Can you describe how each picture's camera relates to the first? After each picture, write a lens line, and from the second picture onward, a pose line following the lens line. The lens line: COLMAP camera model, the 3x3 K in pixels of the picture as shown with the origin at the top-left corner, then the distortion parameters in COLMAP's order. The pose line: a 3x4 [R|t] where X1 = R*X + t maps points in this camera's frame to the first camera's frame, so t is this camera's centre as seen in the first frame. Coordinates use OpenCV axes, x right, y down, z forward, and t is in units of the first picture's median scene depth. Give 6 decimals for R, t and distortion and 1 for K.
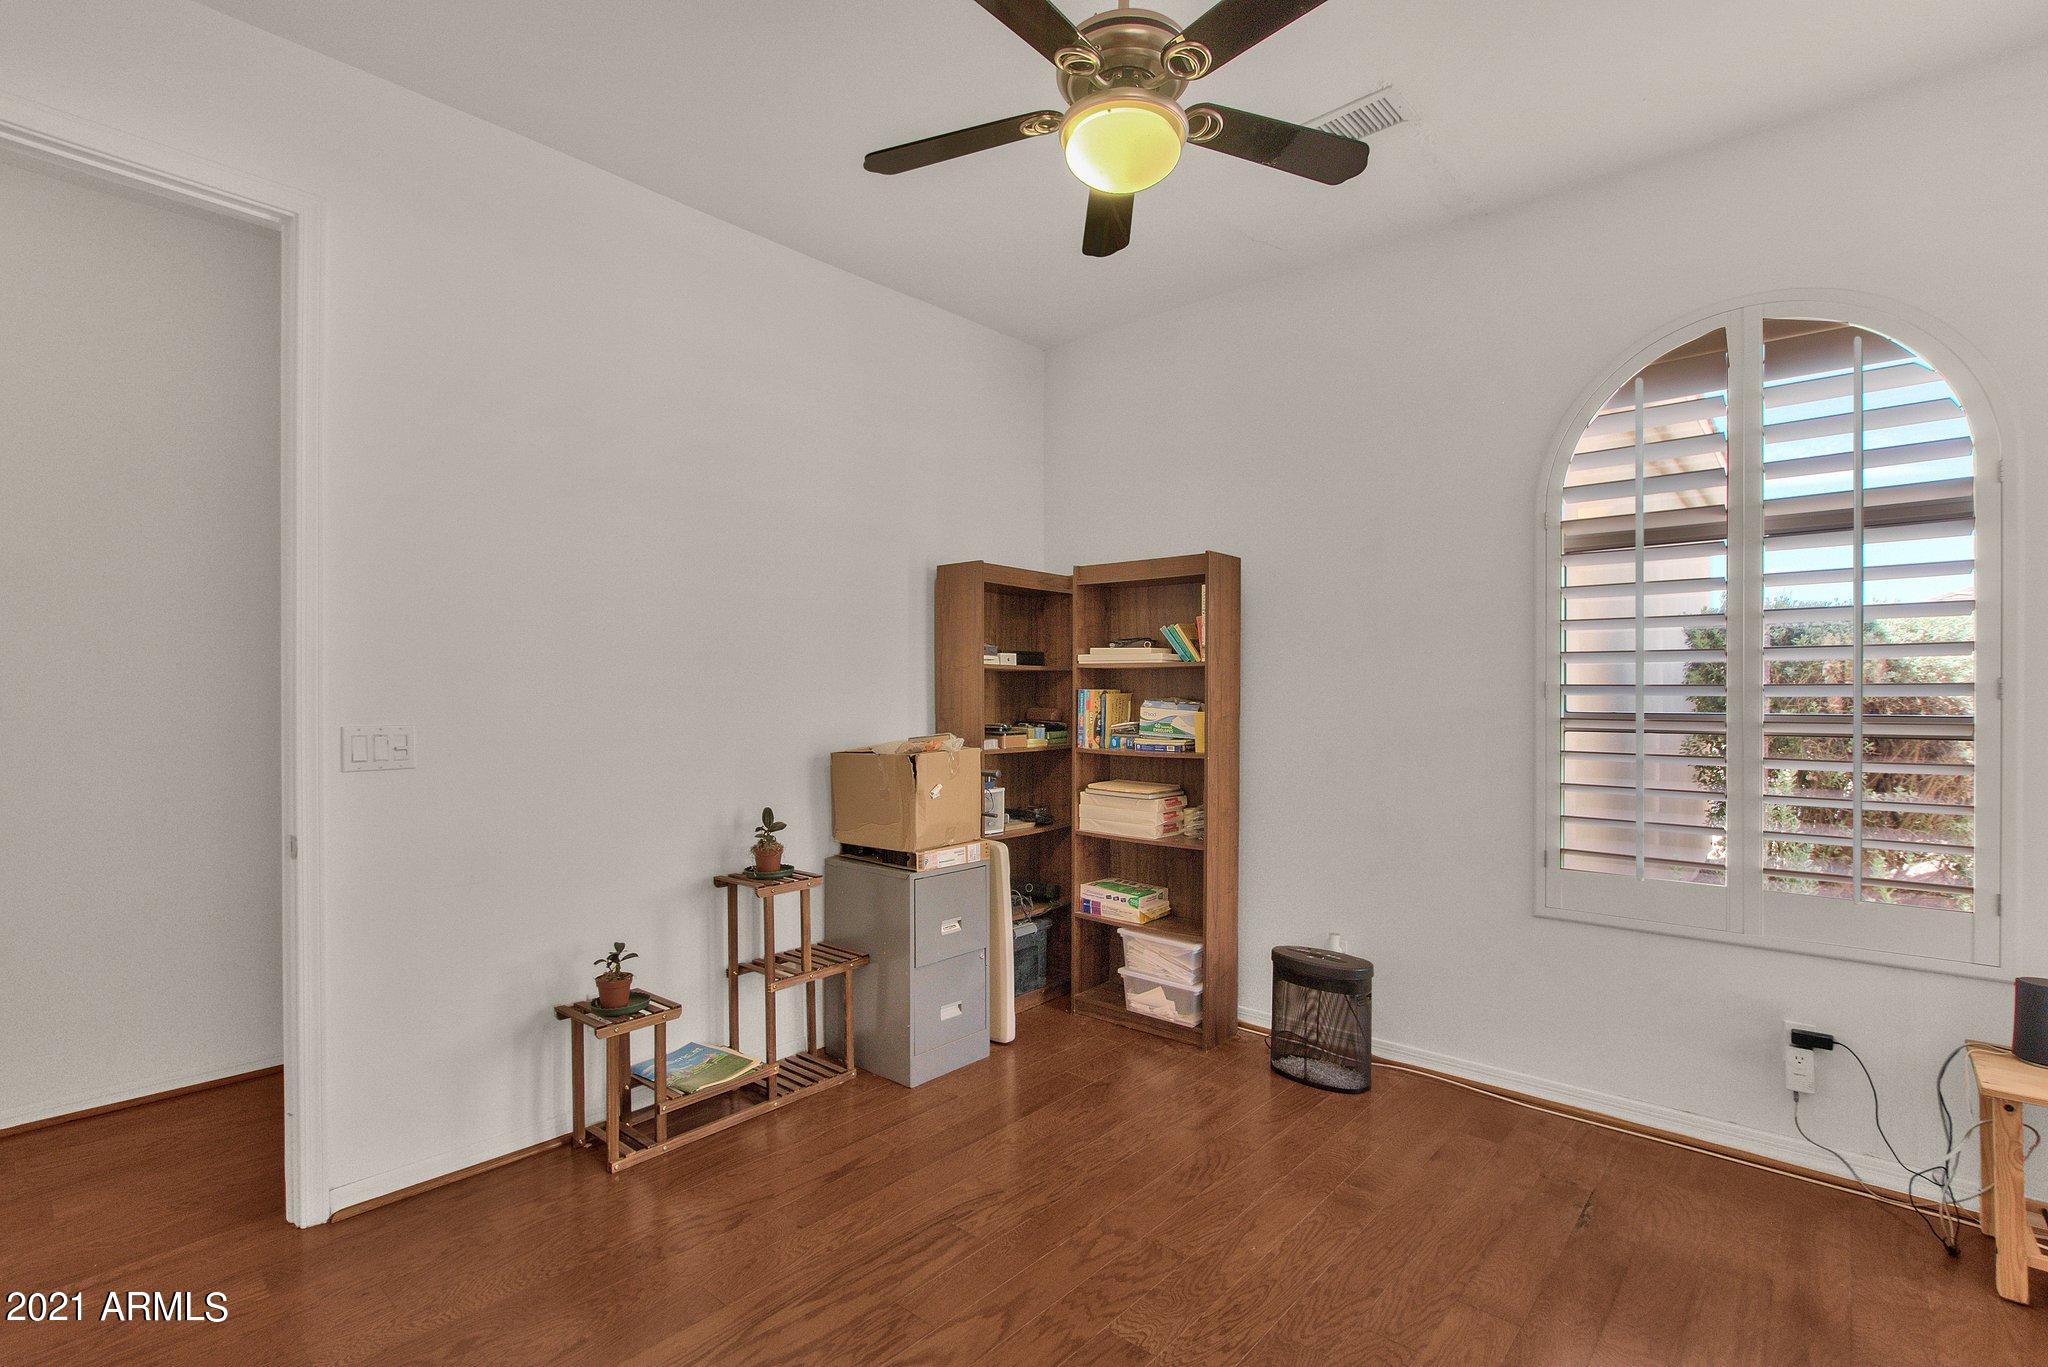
lens RADIAL K [[950.8, 0, 1032.3], [0, 950.8, 689.9], [0, 0, 1]] dist [-0.006015, 0.000581]
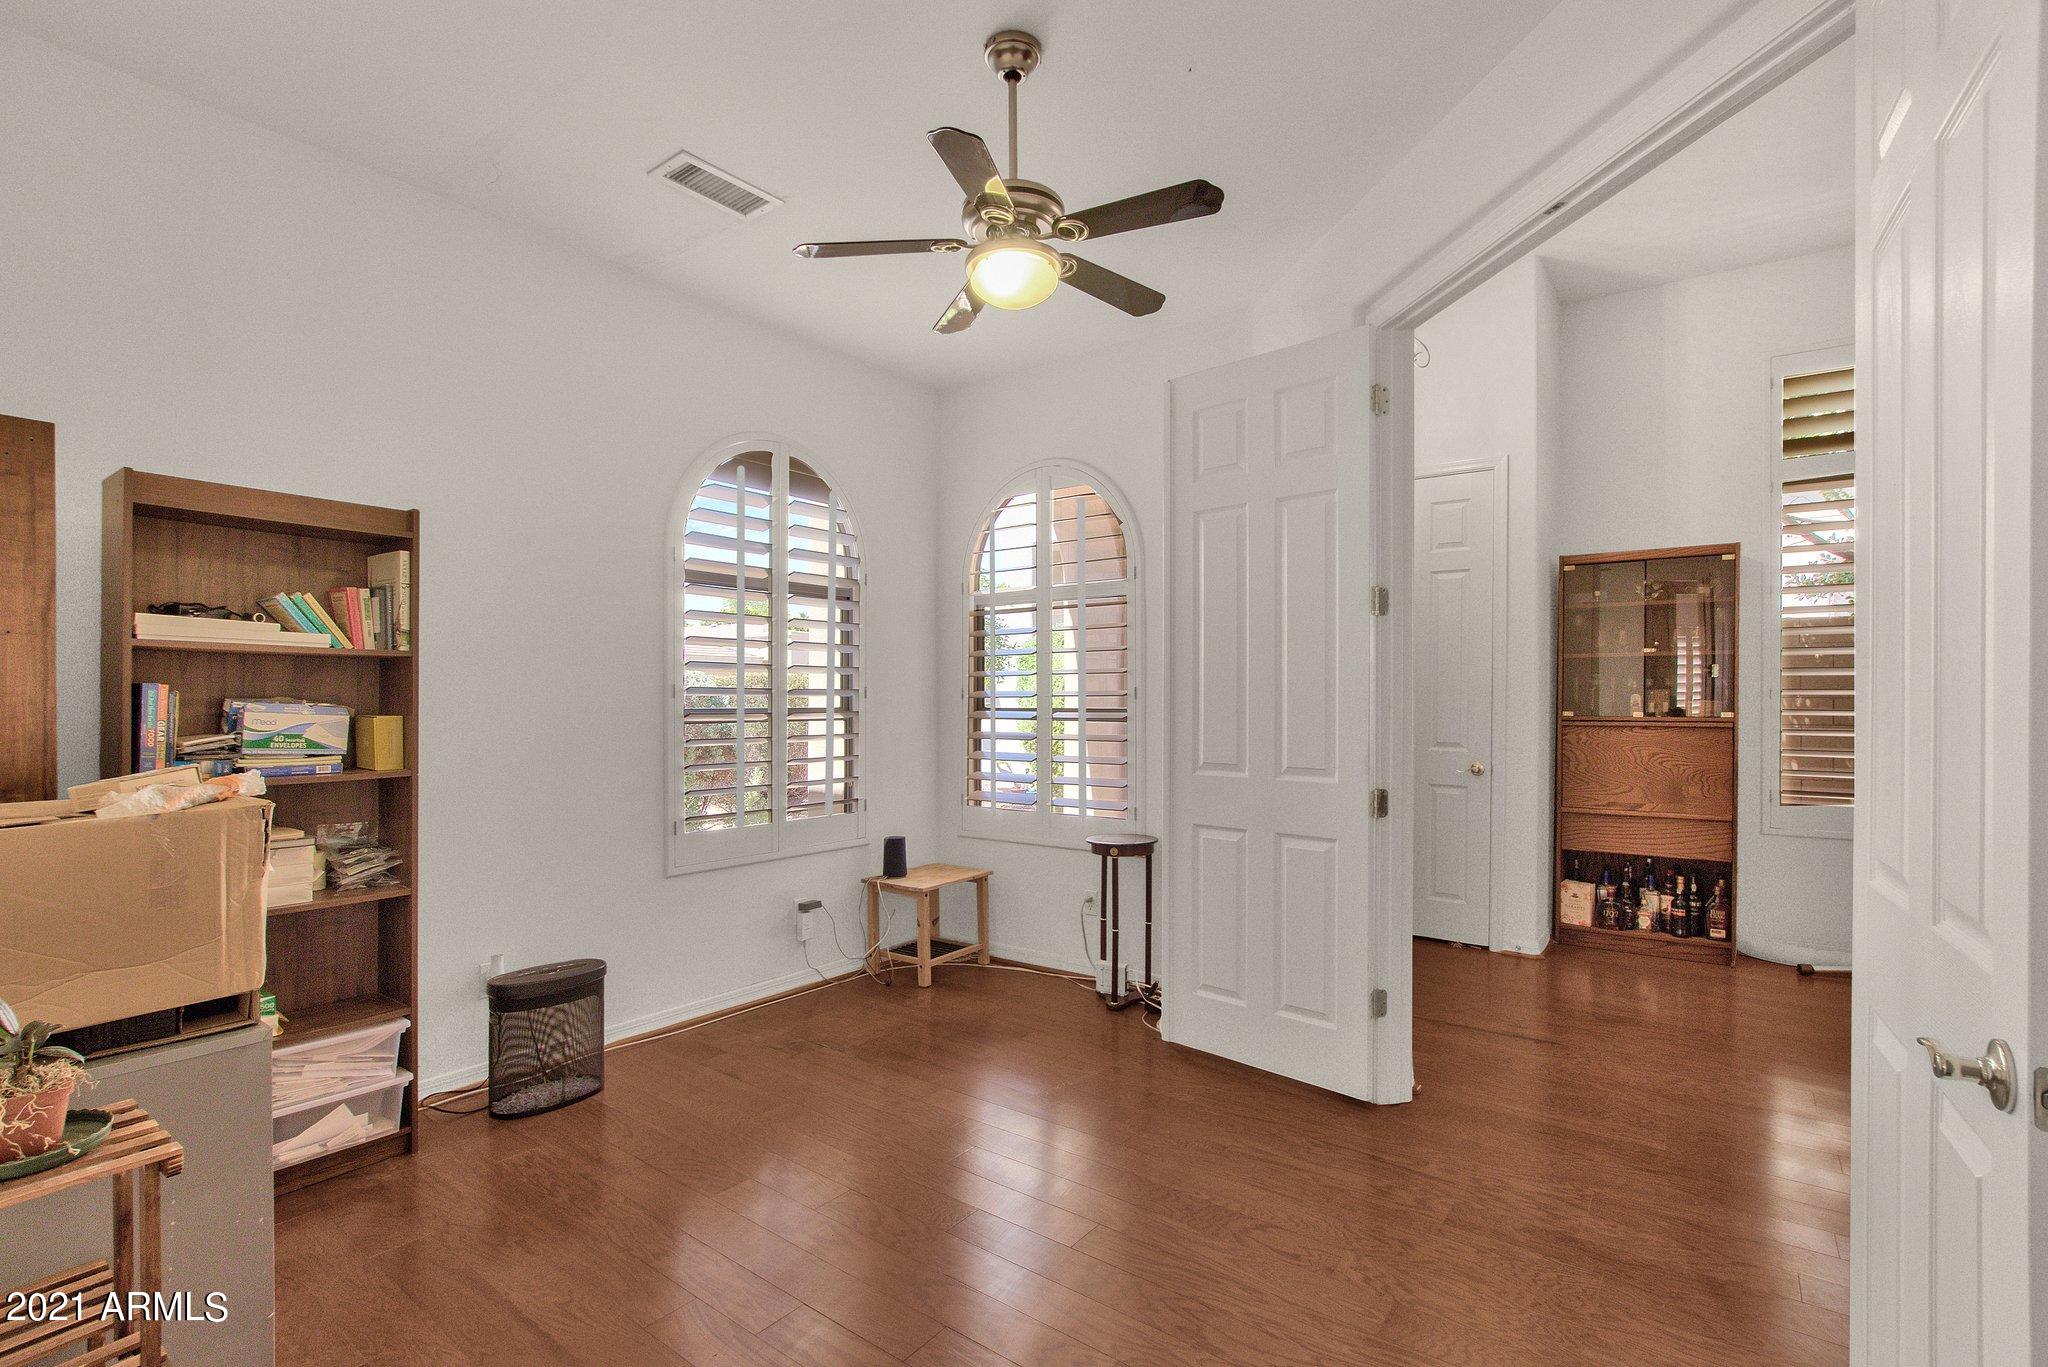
lens RADIAL K [[950.8, 0, 1033.0], [0, 950.8, 689.1], [0, 0, 1]] dist [-0.006015, 0.000581]
pose [[-0.088546, 0.007395, 0.996045, -0.738187], [-0.009473, 0.999921, -0.008266, 0.003141], [-0.996027, -0.010168, -0.088469, 0.655979]]
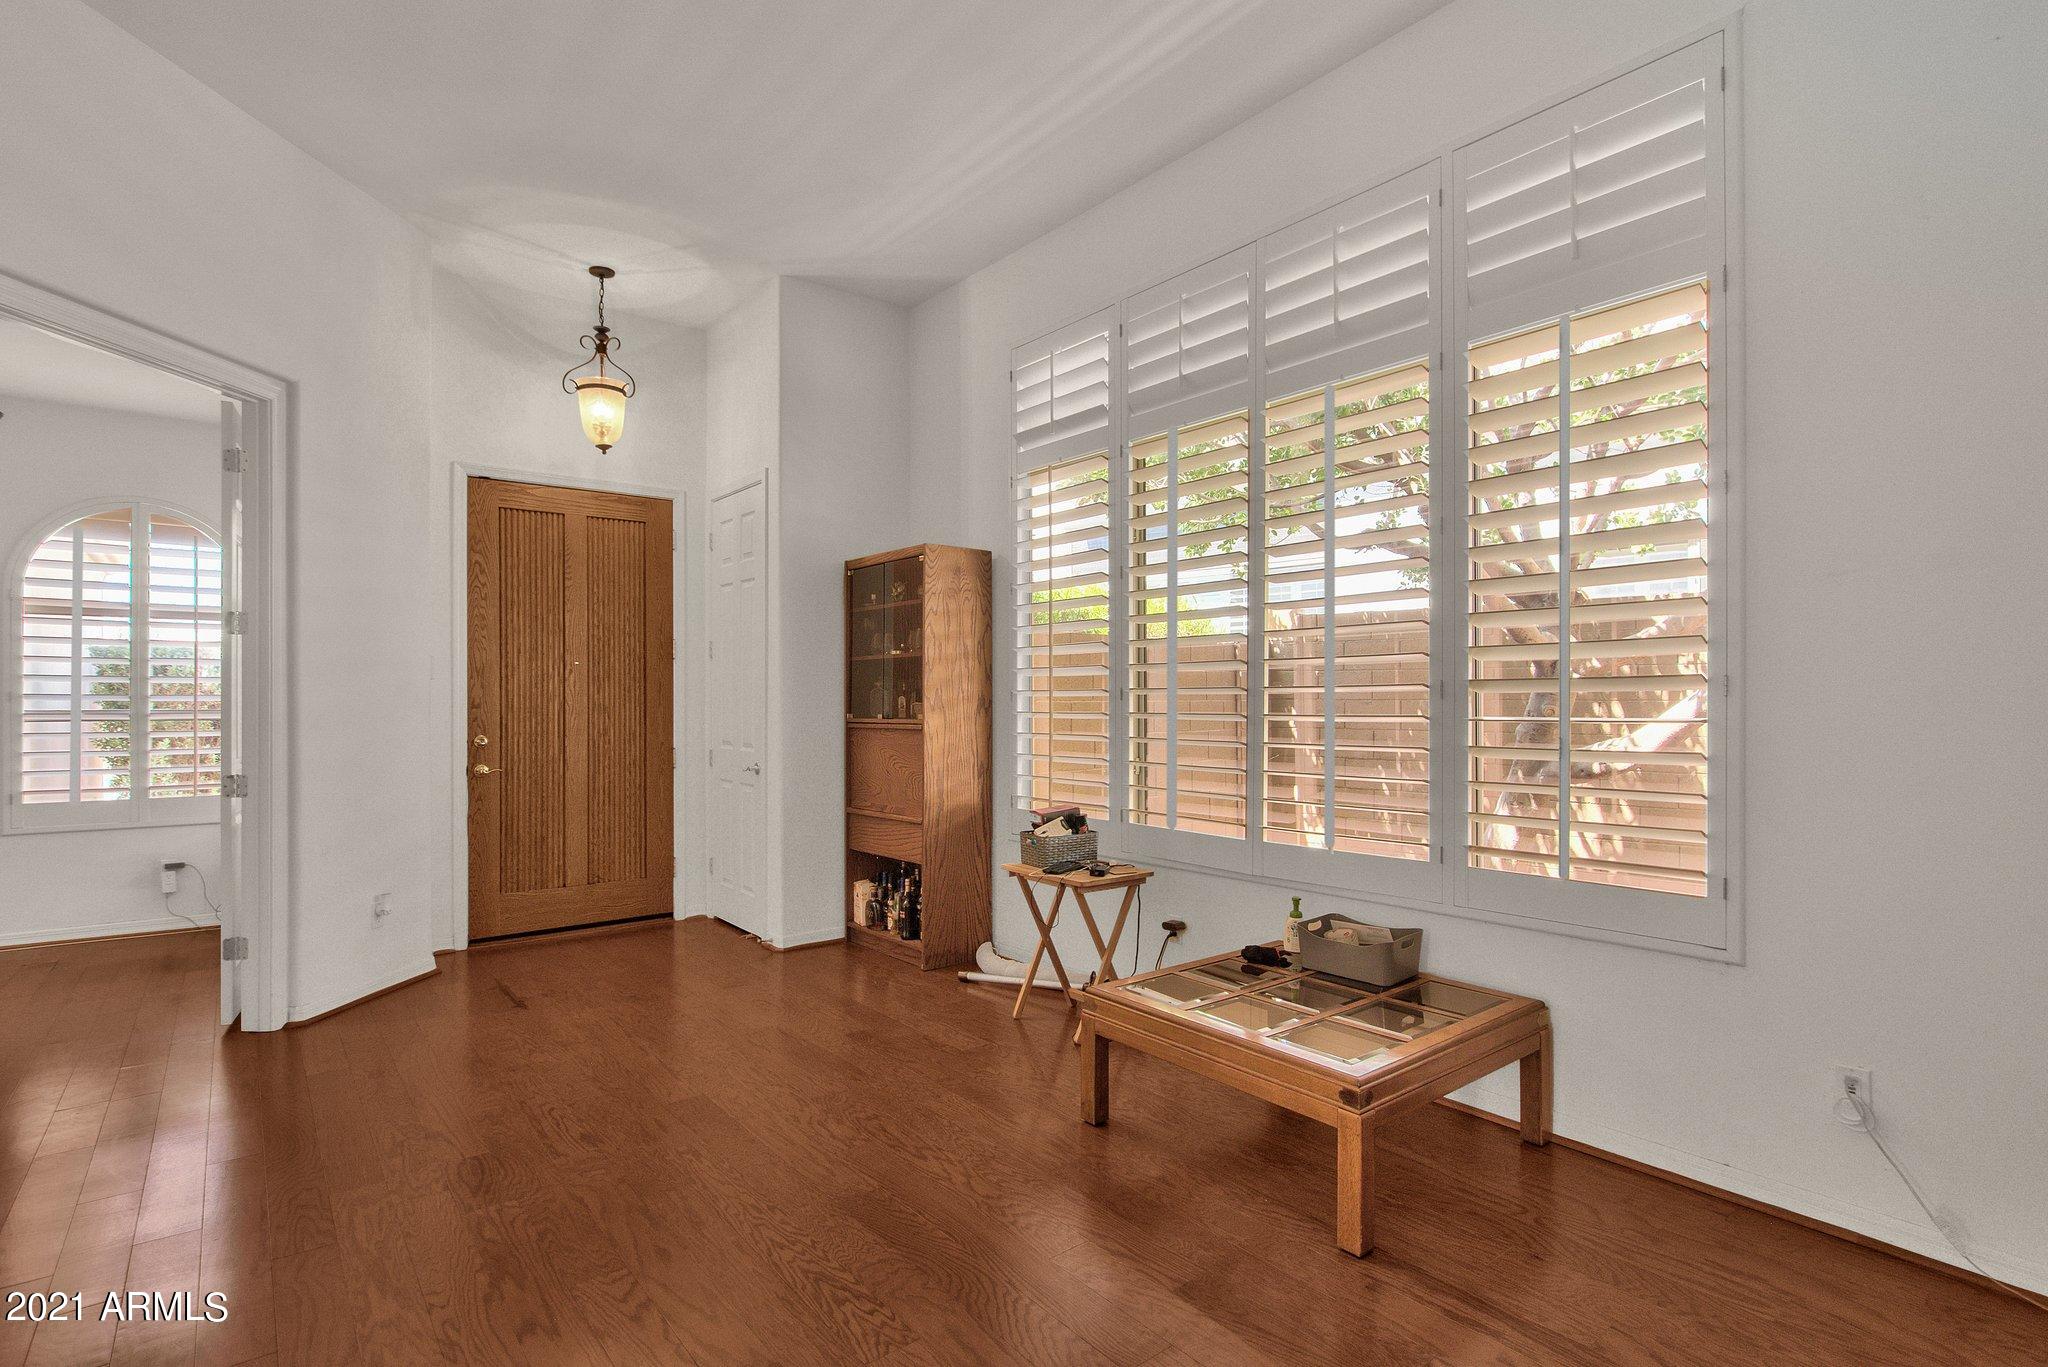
lens RADIAL K [[950.8, 0, 1020.6], [0, 950.8, 702.8], [0, 0, 1]] dist [-0.006015, 0.000581]
pose [[0.160679, 0.004318, 0.986997, -0.799495], [-0.007175, 0.999969, -0.003206, 0.002665], [-0.986981, -0.006566, 0.160705, -1.000557]]
